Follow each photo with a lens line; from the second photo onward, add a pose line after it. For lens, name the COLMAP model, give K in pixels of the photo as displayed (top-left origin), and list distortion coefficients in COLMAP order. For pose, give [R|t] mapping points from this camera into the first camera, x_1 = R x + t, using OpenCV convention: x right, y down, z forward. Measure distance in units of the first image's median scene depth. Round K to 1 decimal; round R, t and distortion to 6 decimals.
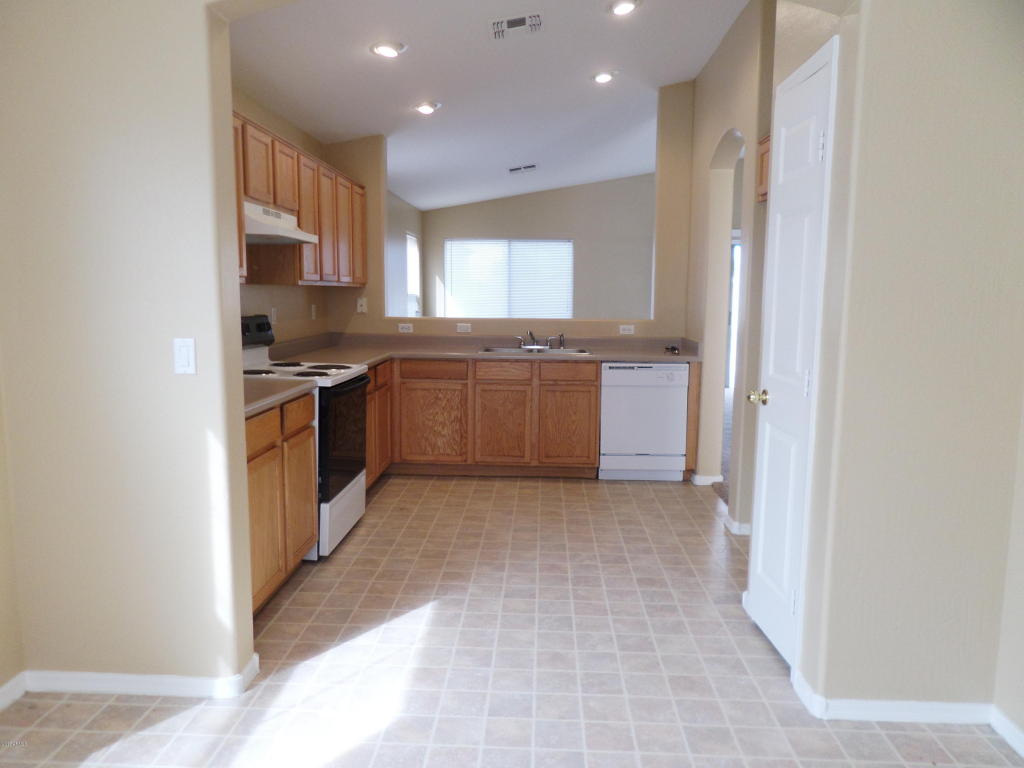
lens RADIAL K [[739.4, 0, 512.0], [0, 739.4, 384.0], [0, 0, 1]] dist [0.006329, -0.000288]
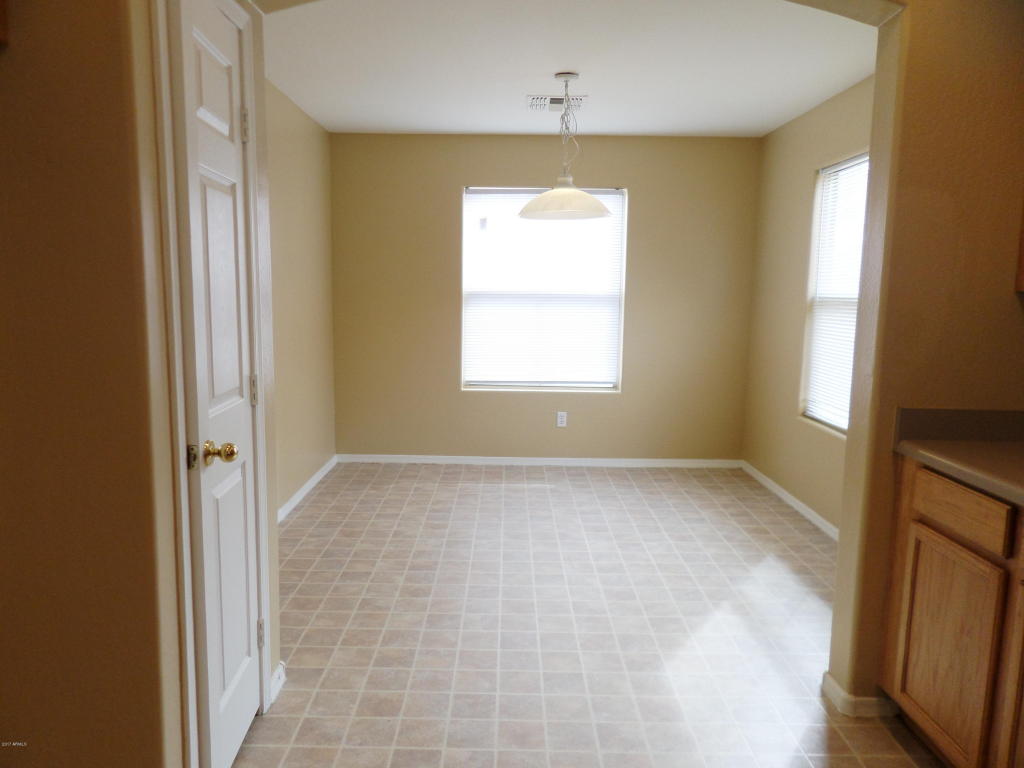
lens RADIAL K [[739.4, 0, 512.0], [0, 739.4, 384.0], [0, 0, 1]] dist [0.006329, -0.000288]
pose [[-0.998533, -0.018976, -0.050718, 0.102907], [-0.031019, 0.968142, 0.248473, -0.186524], [0.044387, 0.249681, -0.967310, 1.464783]]
